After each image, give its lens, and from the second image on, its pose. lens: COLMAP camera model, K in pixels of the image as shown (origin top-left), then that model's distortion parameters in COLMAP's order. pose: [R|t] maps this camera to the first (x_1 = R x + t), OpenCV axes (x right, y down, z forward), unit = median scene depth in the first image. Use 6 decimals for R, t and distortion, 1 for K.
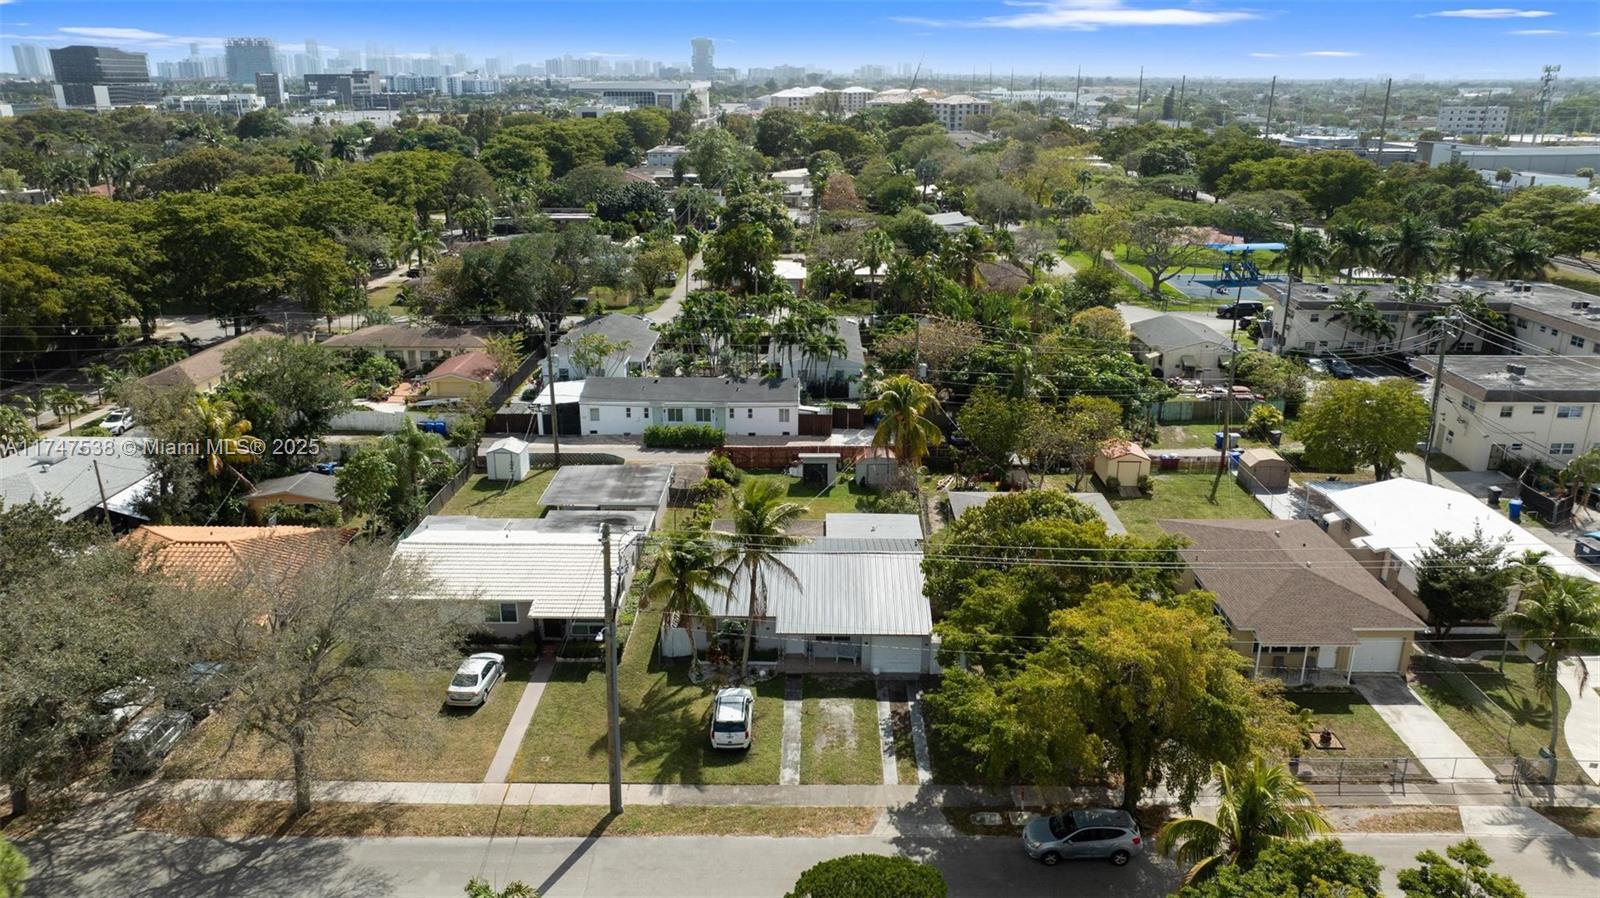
lens RADIAL K [[1117.8, 0, 800.0], [0, 1117.8, 449.0], [0, 0, 1]] dist [-0.002509, 0.001119]
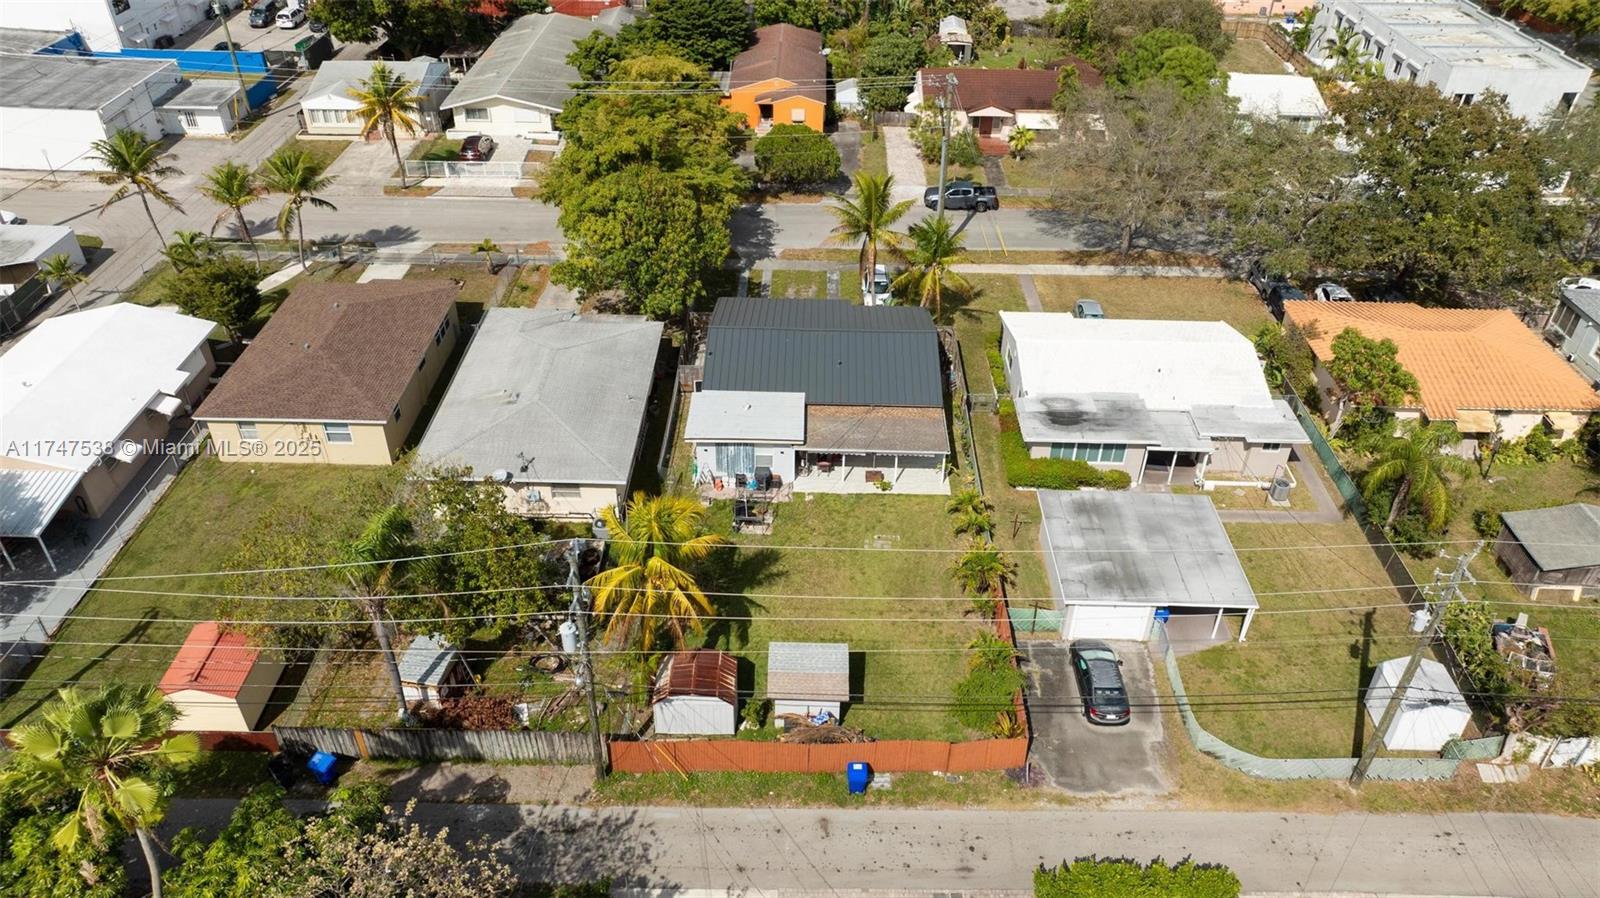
lens RADIAL K [[1117.8, 0, 800.0], [0, 1117.8, 449.0], [0, 0, 1]] dist [-0.002509, 0.001119]
pose [[-0.999945, -0.010486, -0.000848, 0.022399], [-0.006846, 0.587419, 0.809254, -0.509813], [-0.007987, 0.809215, -0.587459, 1.328058]]
